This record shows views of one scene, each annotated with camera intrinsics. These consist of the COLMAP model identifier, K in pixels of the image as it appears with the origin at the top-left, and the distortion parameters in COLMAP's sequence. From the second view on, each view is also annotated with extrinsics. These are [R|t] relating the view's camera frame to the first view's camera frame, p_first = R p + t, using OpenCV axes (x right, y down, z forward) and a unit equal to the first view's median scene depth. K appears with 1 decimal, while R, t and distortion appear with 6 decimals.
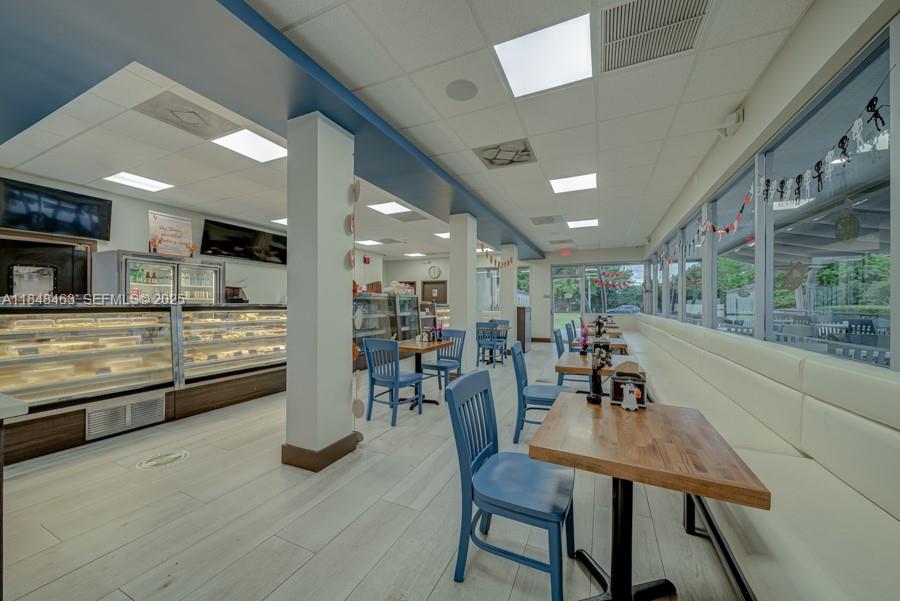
lens RADIAL K [[328.3, 0, 448.1], [0, 328.3, 303.8], [0, 0, 1]] dist [0.000475, 0.000006]
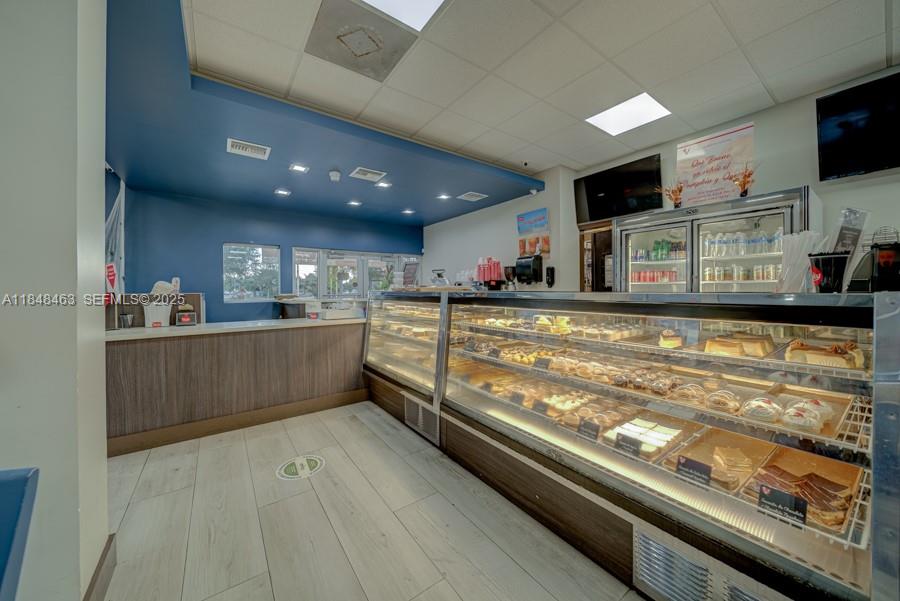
lens RADIAL K [[328.3, 0, 452.5], [0, 328.3, 292.0], [0, 0, 1]] dist [0.000475, 0.000006]
pose [[-0.482613, -0.003351, -0.875827, -0.207832], [0.003535, 0.999977, -0.005774, 0.003227], [0.875826, -0.005883, -0.482590, 1.349817]]
